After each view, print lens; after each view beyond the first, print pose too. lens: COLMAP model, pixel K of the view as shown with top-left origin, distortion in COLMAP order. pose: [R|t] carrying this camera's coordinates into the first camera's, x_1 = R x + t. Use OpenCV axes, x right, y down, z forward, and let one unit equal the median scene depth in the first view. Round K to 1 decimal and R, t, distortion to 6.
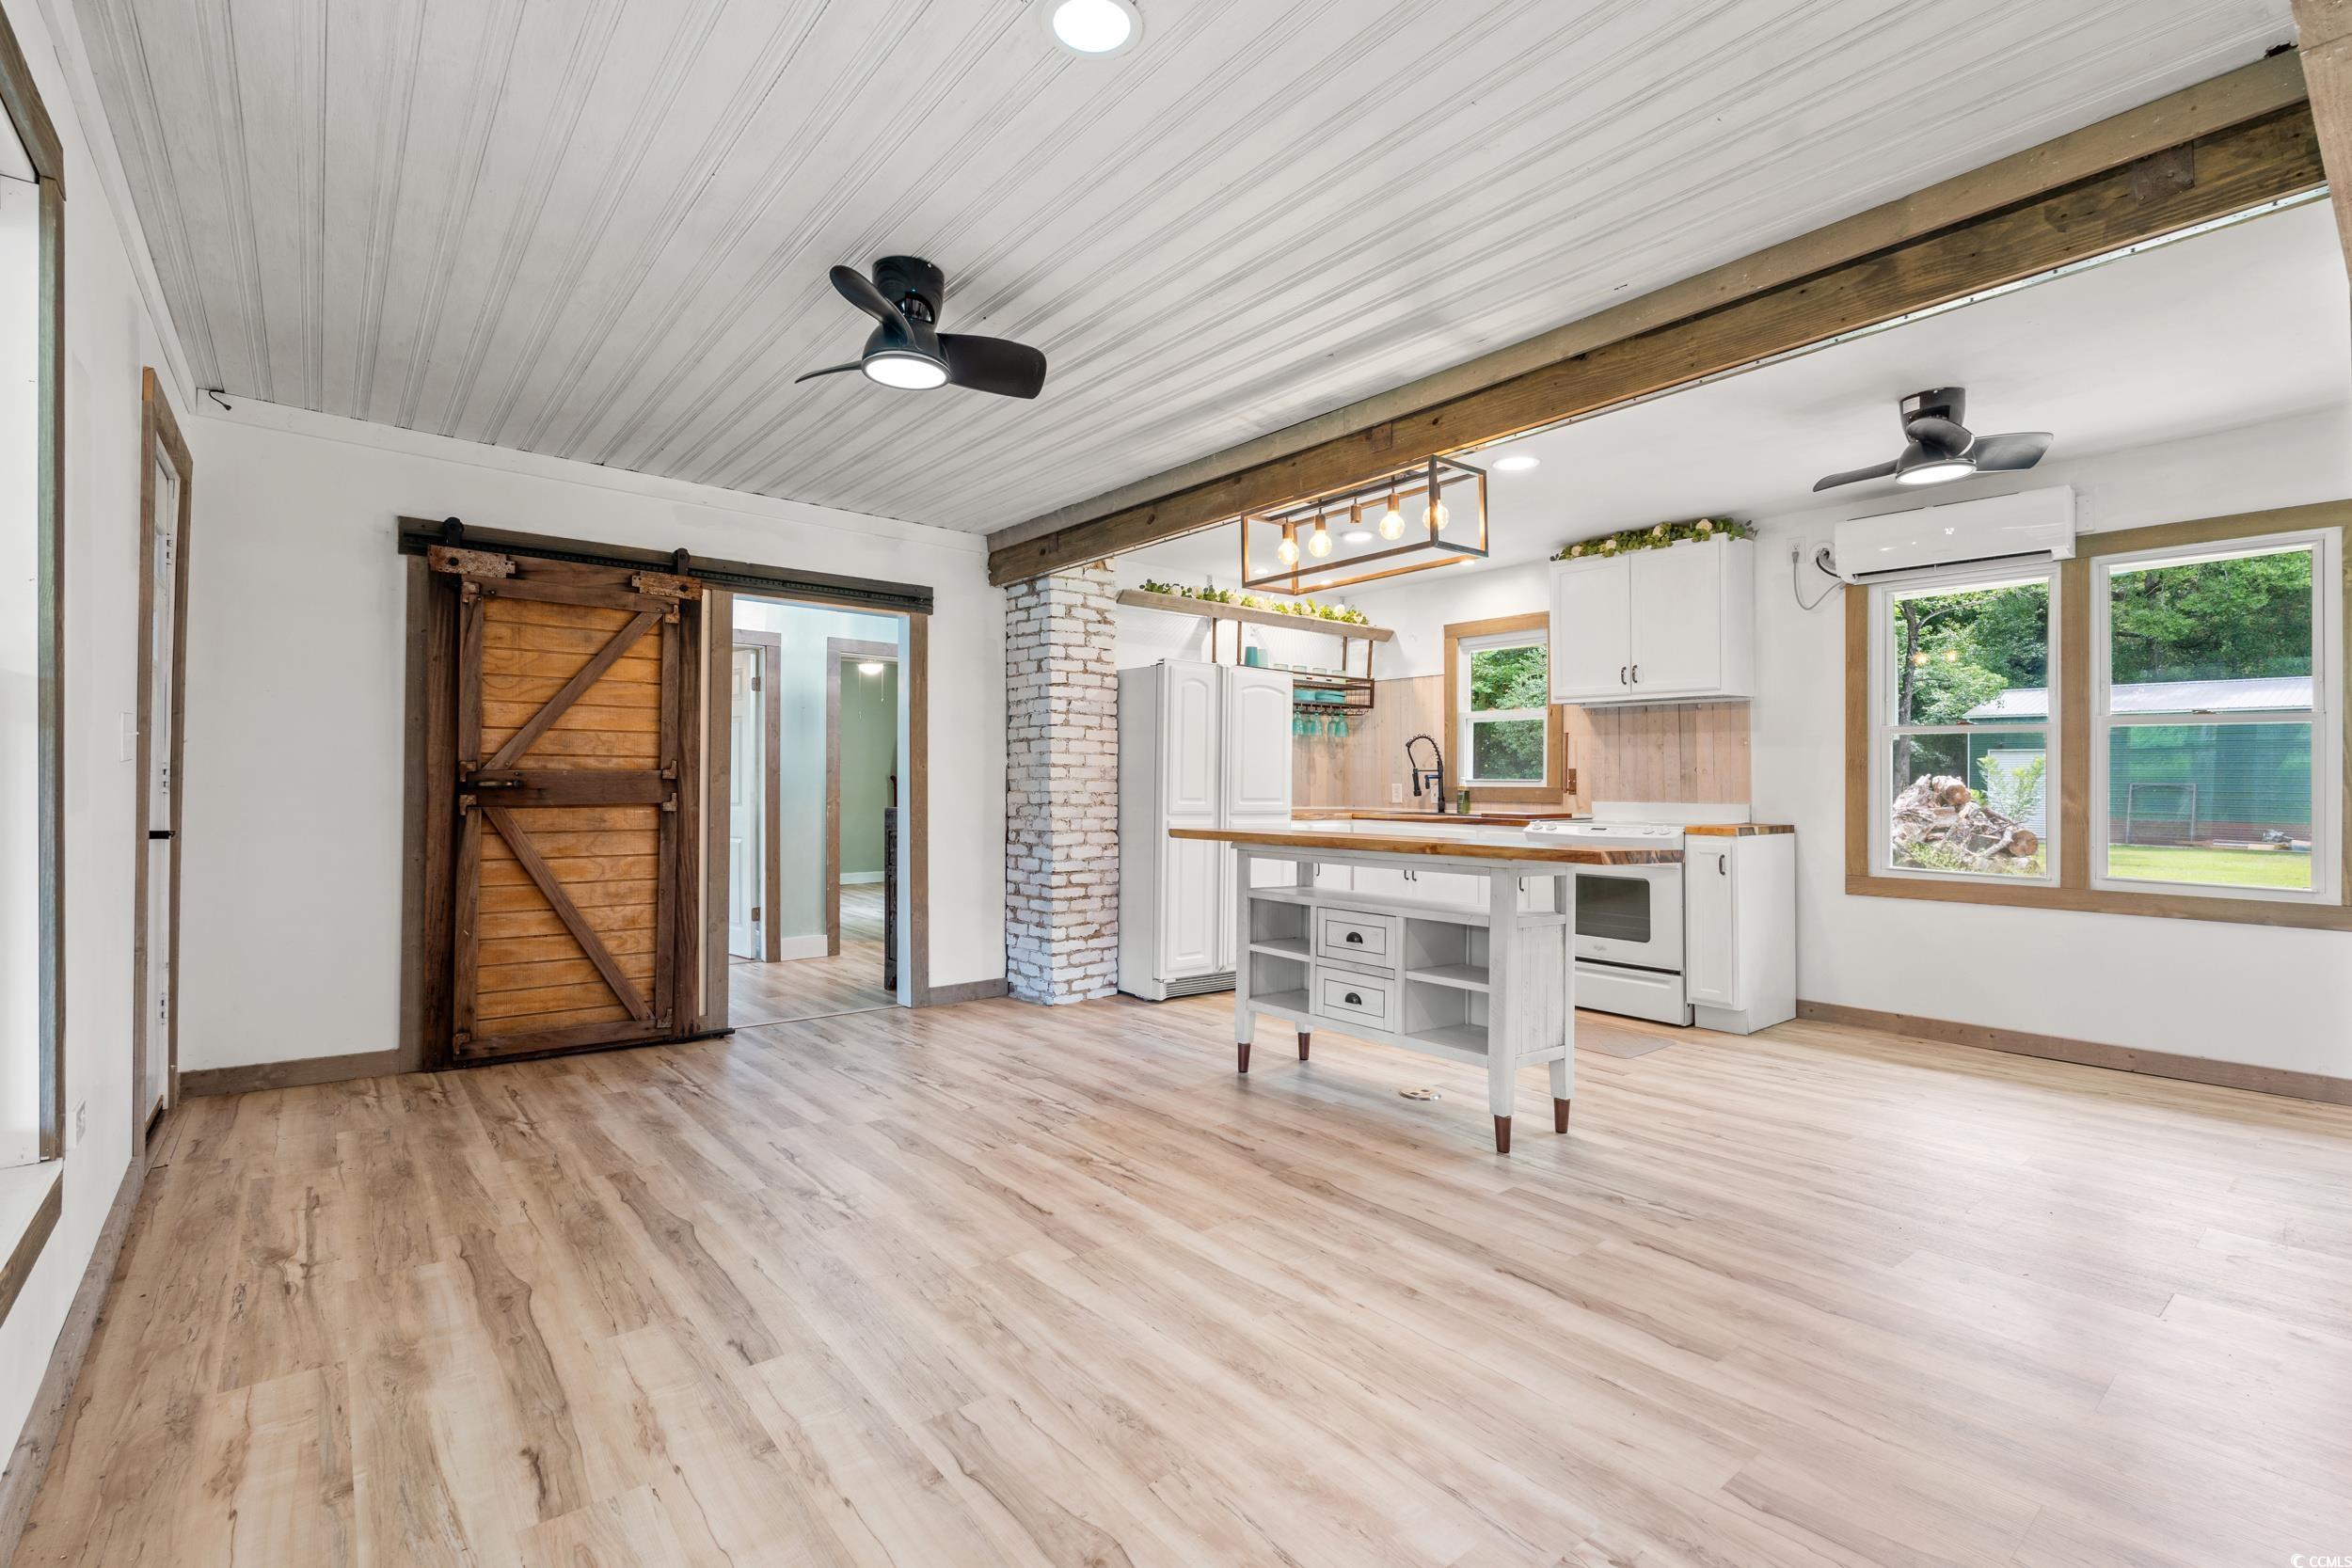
lens RADIAL K [[1042.9, 0, 1169.3], [0, 1042.9, 770.7], [0, 0, 1]] dist [-0.006266, 0.003494]
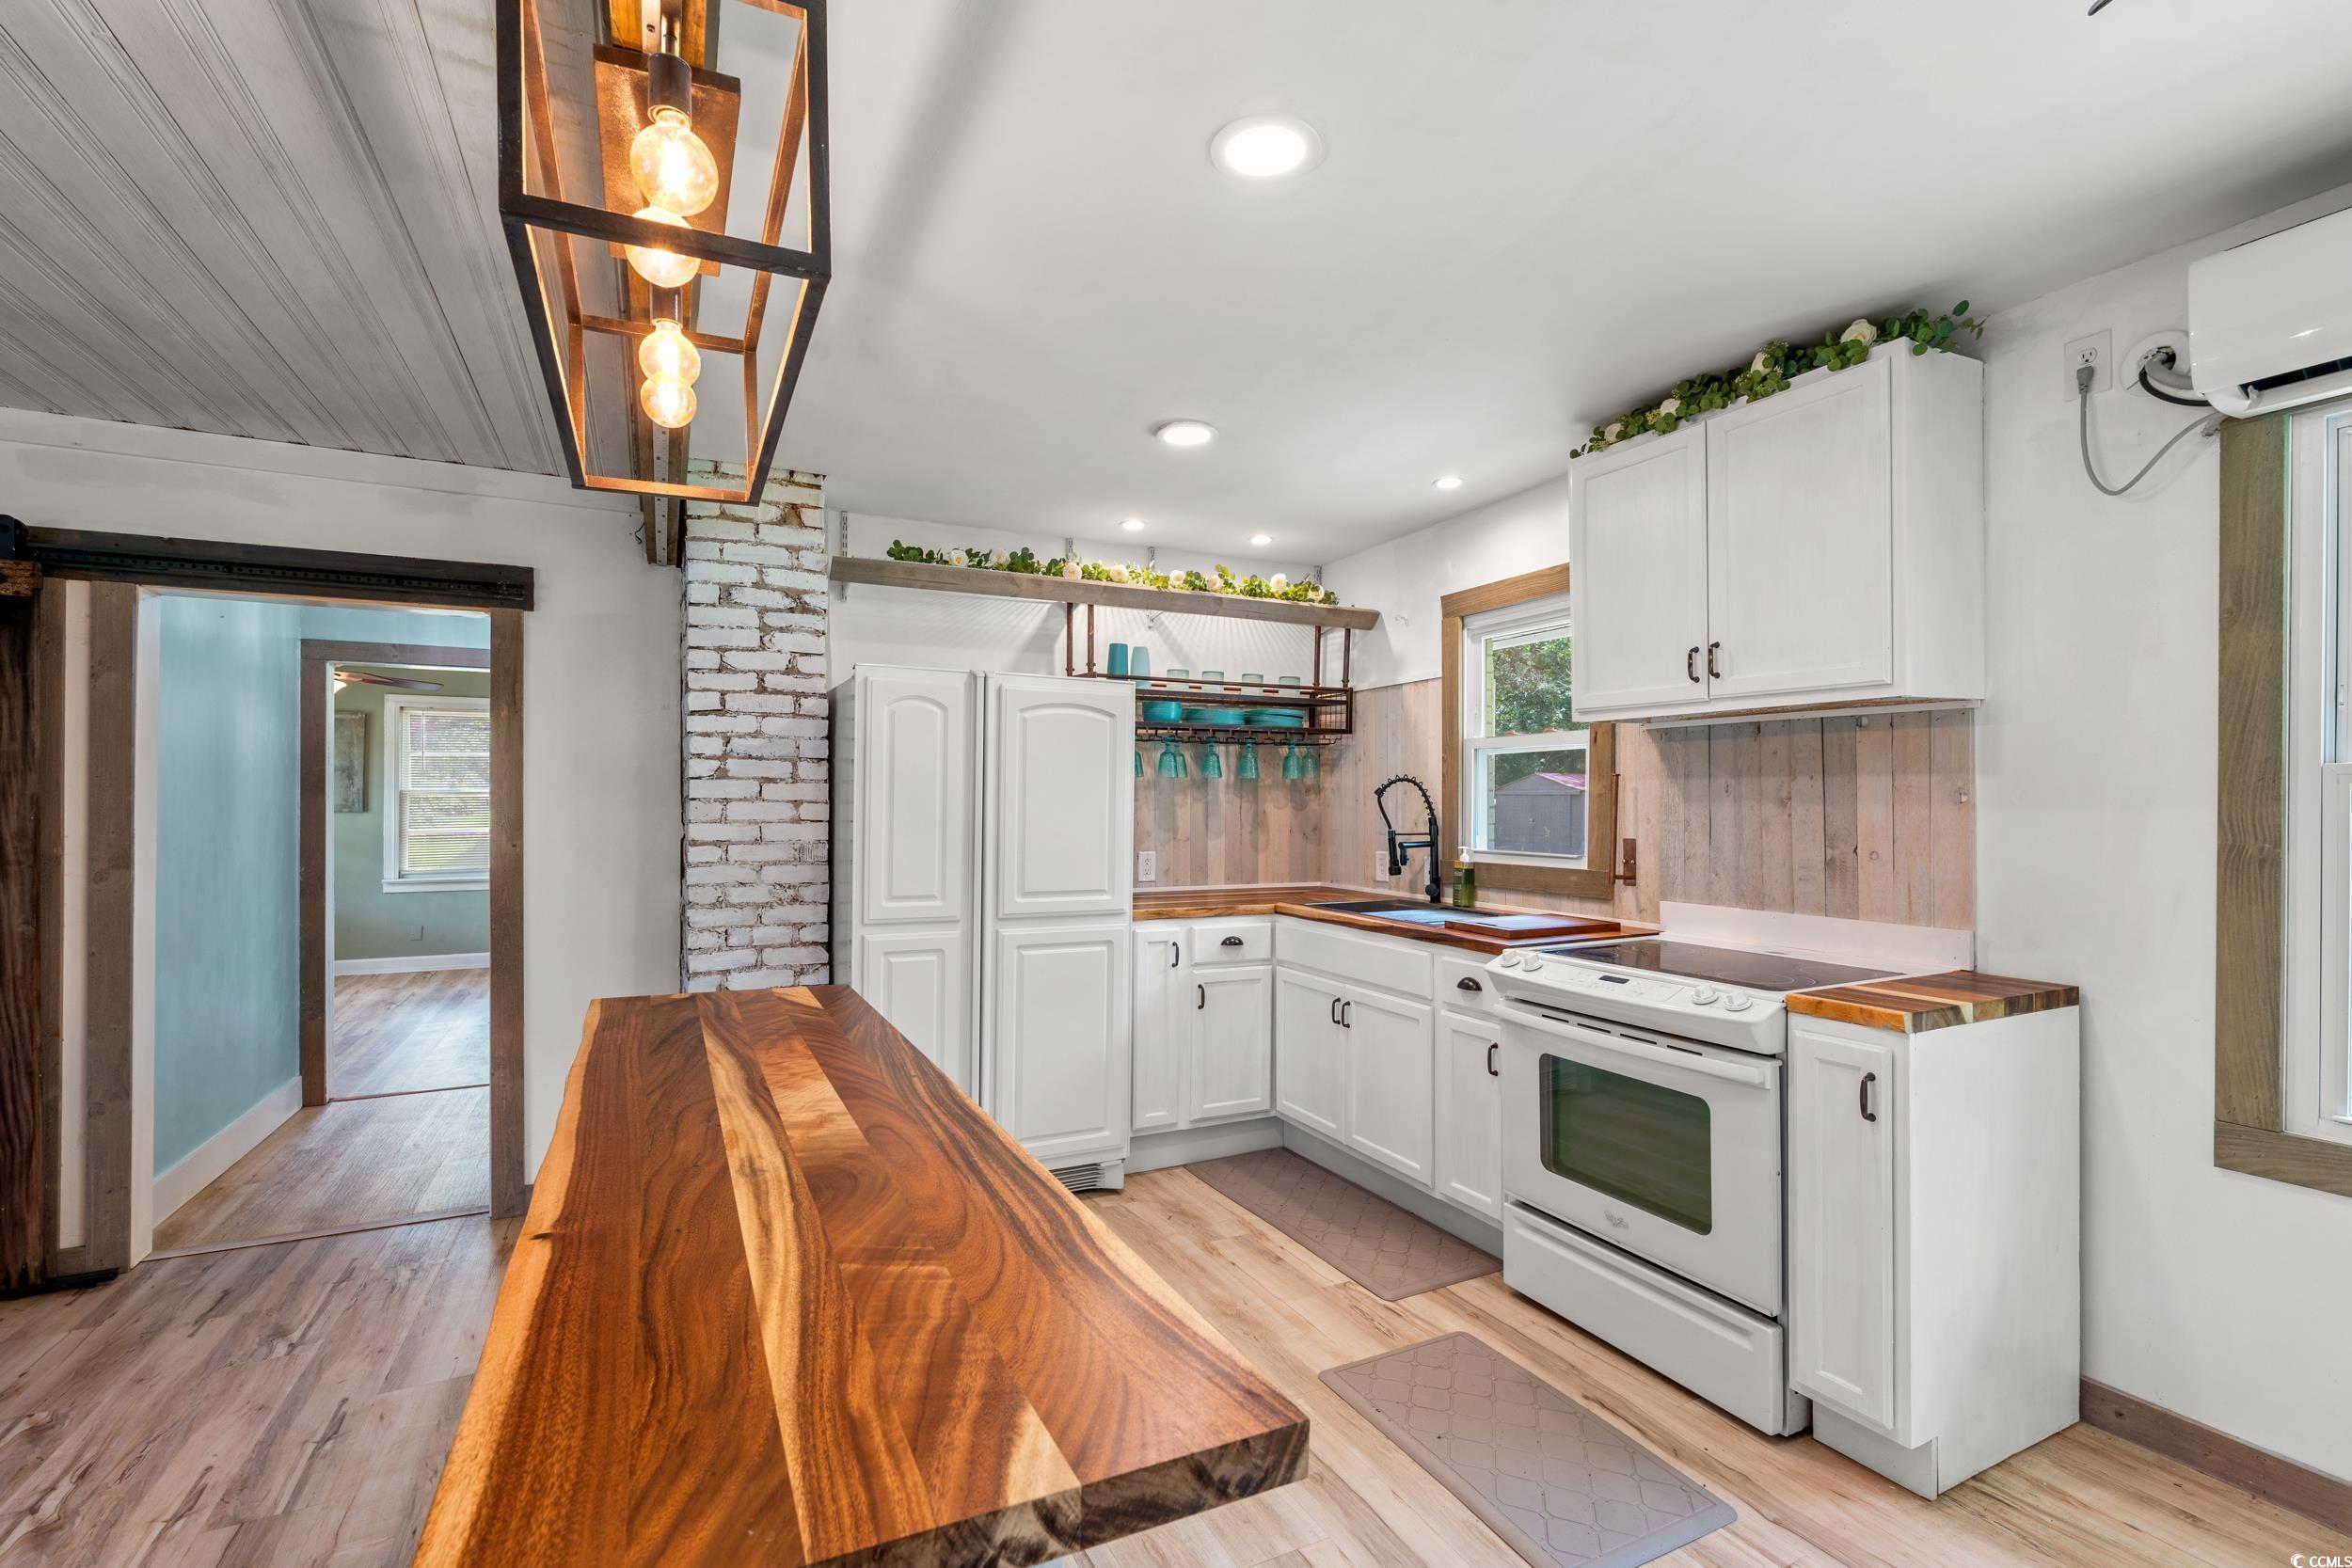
lens RADIAL K [[1042.9, 0, 1179.3], [0, 1042.9, 808.0], [0, 0, 1]] dist [-0.006266, 0.003494]
pose [[0.975368, -0.006468, -0.220488, 0.362488], [0.010315, 0.999814, 0.016301, -0.039157], [0.220342, -0.018174, 0.975253, 0.541182]]
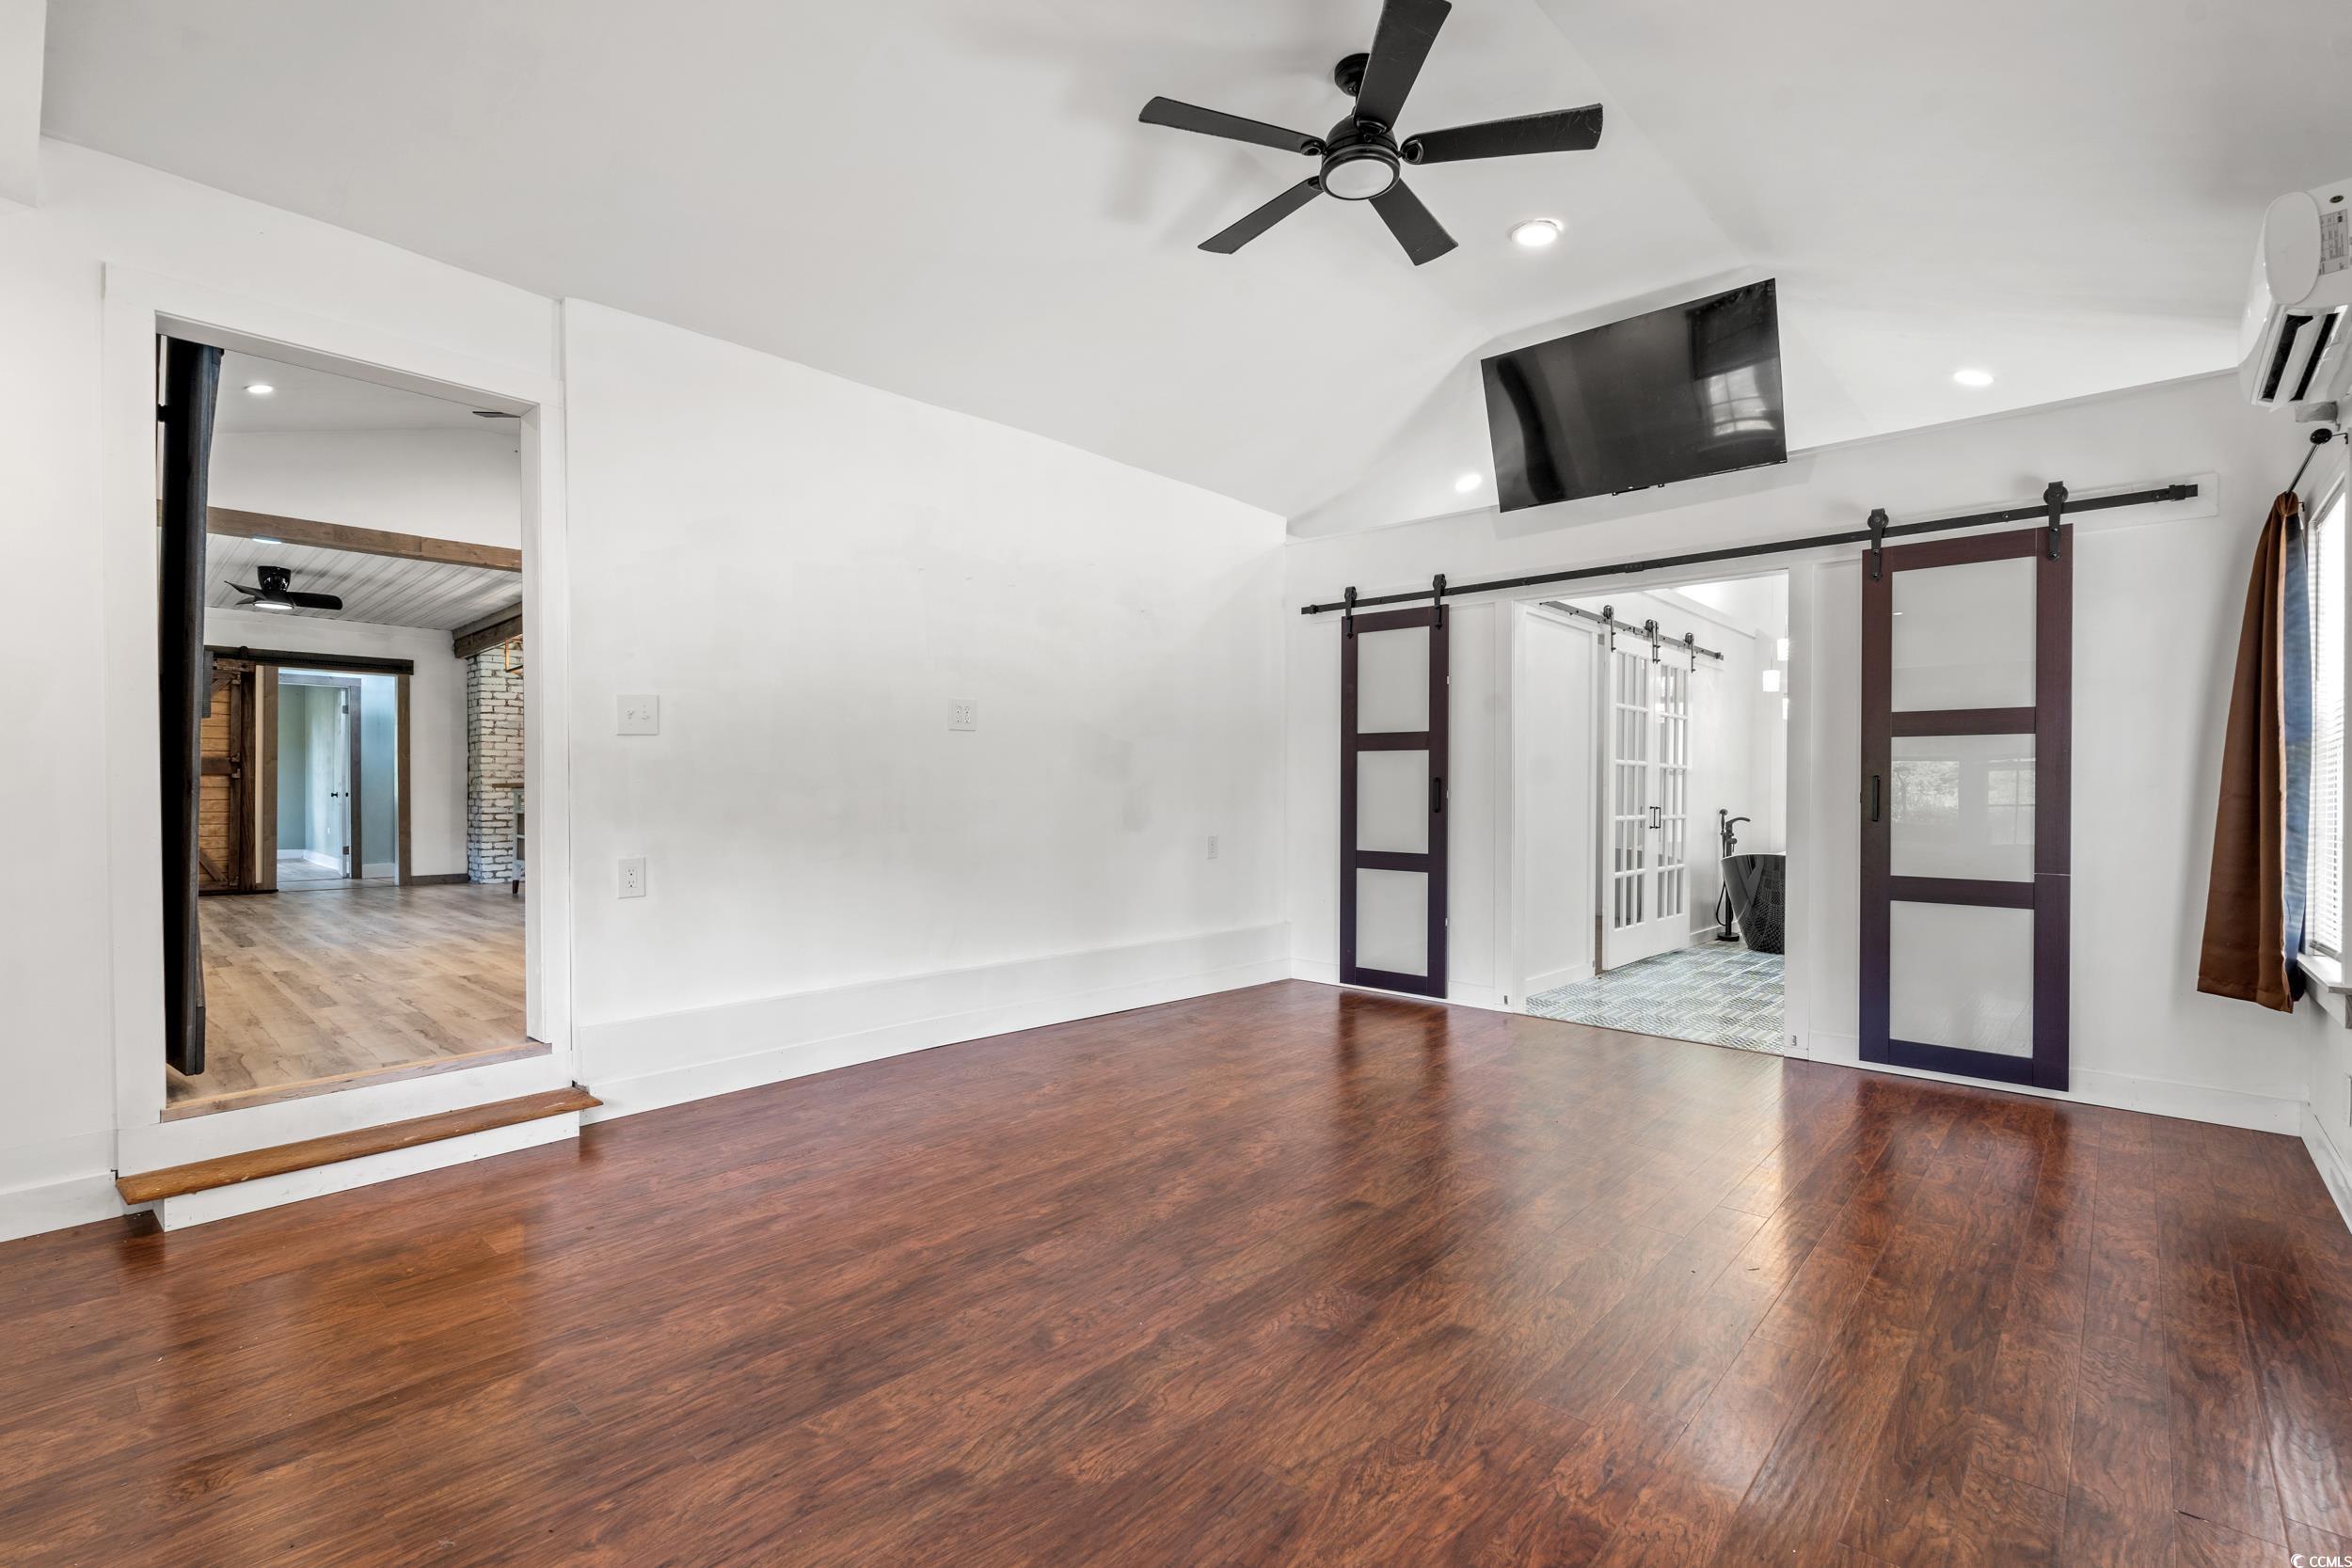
lens RADIAL K [[1042.9, 0, 1159.9], [0, 1042.9, 782.7], [0, 0, 1]] dist [-0.006266, 0.003494]
pose [[0.992173, -0.007582, 0.124640, 1.015394], [0.007031, 0.999963, 0.004862, 0.049485], [-0.124672, -0.003947, 0.992190, -1.185325]]
